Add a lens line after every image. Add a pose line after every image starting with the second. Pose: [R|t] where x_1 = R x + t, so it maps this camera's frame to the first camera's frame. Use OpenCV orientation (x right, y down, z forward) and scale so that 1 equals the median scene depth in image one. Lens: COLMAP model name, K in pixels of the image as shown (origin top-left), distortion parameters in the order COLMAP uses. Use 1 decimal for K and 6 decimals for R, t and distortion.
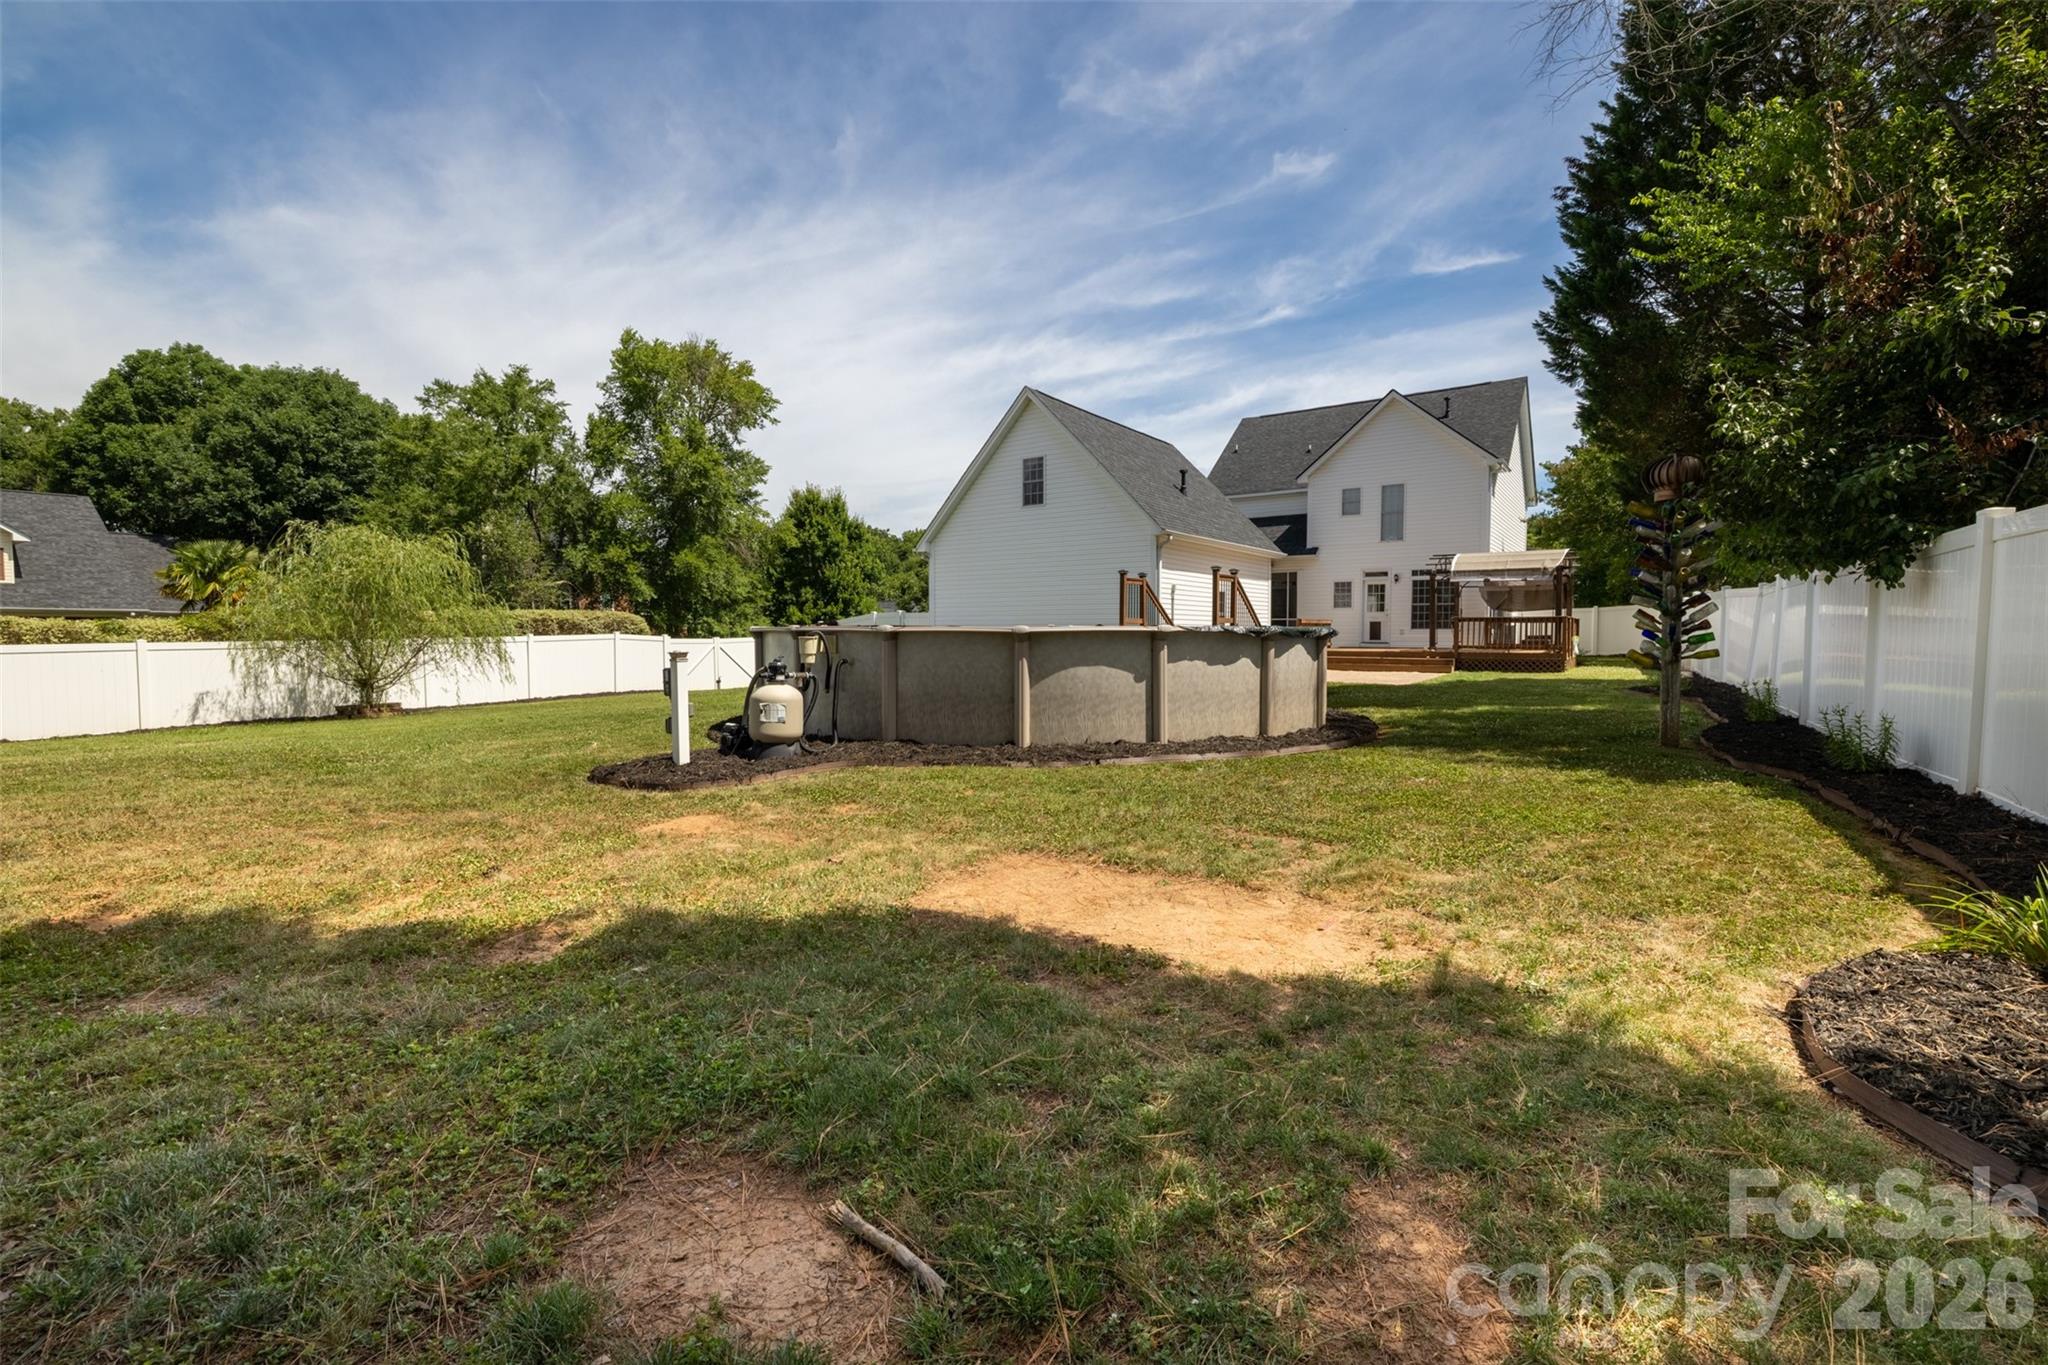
lens RADIAL K [[858.3, 0, 1024.0], [0, 858.3, 682.5], [0, 0, 1]] dist [0.014231, -0.000170]
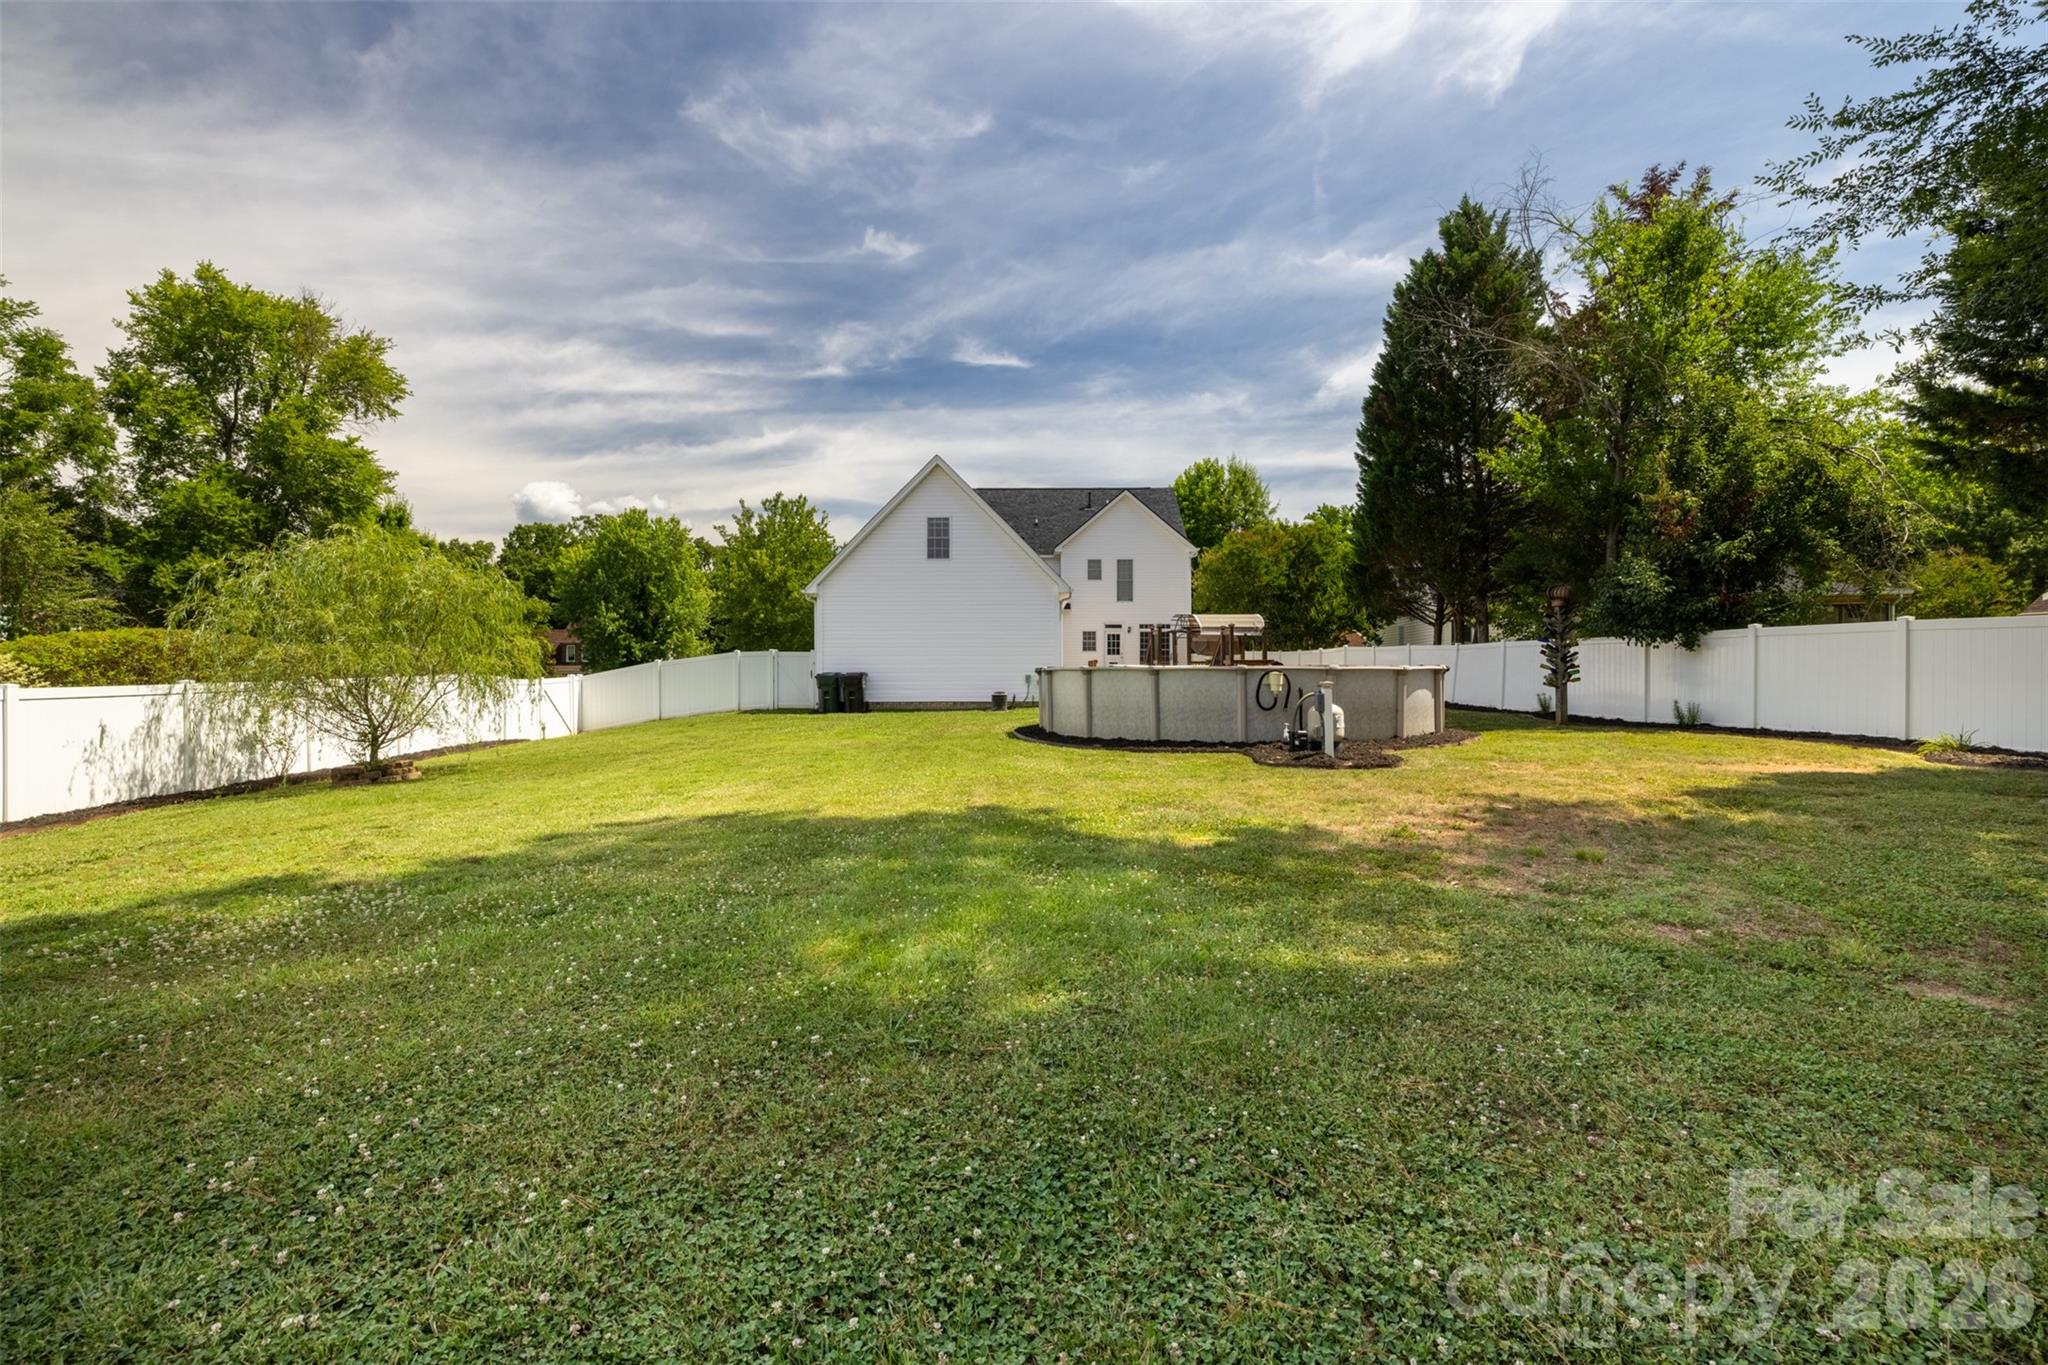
lens RADIAL K [[863.2, 0, 1023.4], [0, 863.2, 739.0], [0, 0, 1]] dist [0.001119, 0.000239]
pose [[0.824487, -0.047041, 0.563922, -0.219965], [0.037260, 0.998889, 0.028850, 0.000406], [-0.564653, -0.002775, 0.825324, -0.000259]]
